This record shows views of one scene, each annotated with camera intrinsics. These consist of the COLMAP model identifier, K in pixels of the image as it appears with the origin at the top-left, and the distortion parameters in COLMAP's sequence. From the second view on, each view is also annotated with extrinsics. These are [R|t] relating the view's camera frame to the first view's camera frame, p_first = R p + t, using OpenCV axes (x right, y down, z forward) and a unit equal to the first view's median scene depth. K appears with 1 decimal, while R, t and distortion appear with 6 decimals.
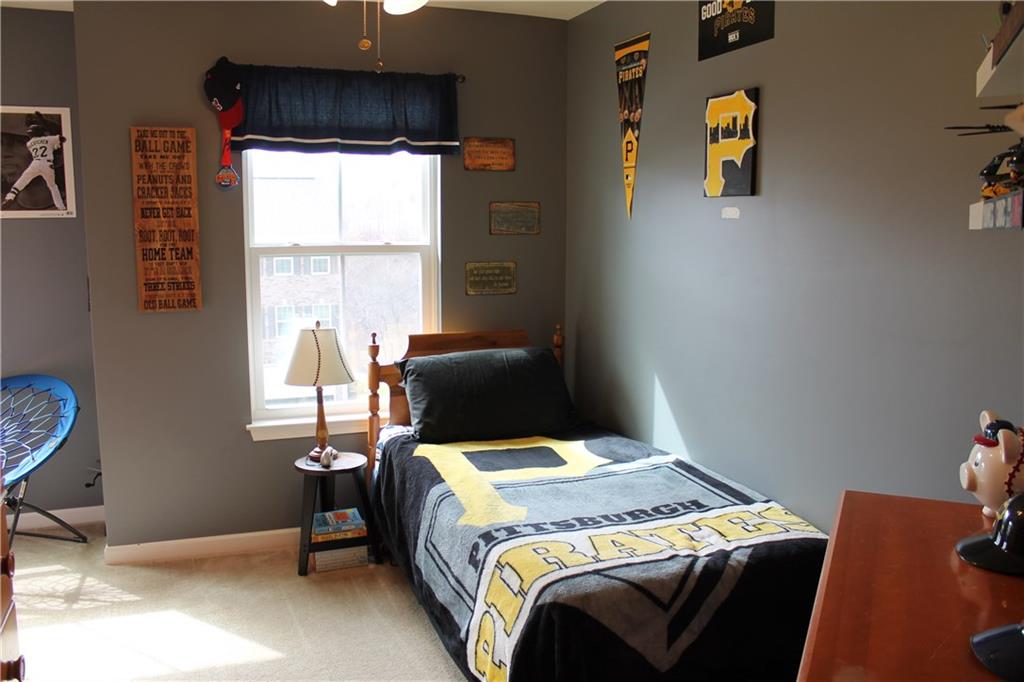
lens RADIAL K [[849.7, 0, 512.0], [0, 849.7, 341.0], [0, 0, 1]] dist [-0.180698, 0.182966]
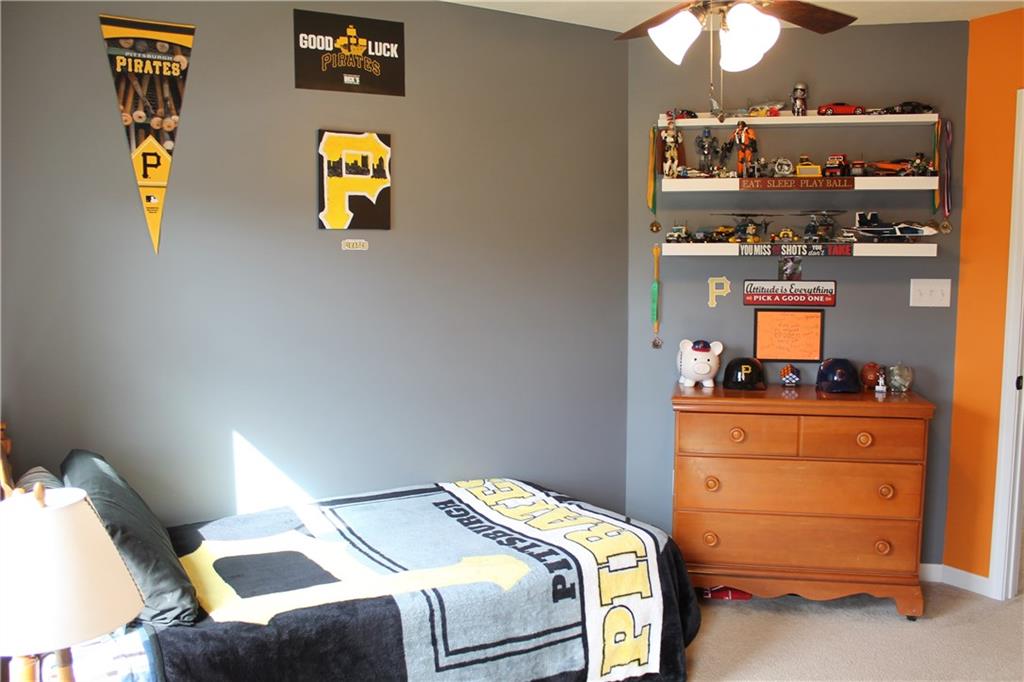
lens RADIAL K [[849.7, 0, 512.0], [0, 849.7, 341.0], [0, 0, 1]] dist [-0.180698, 0.182966]
pose [[-0.183041, -0.103184, 0.977675, -0.804274], [0.138138, 0.981911, 0.129493, -0.139643], [-0.973352, 0.158757, -0.165476, 0.970758]]
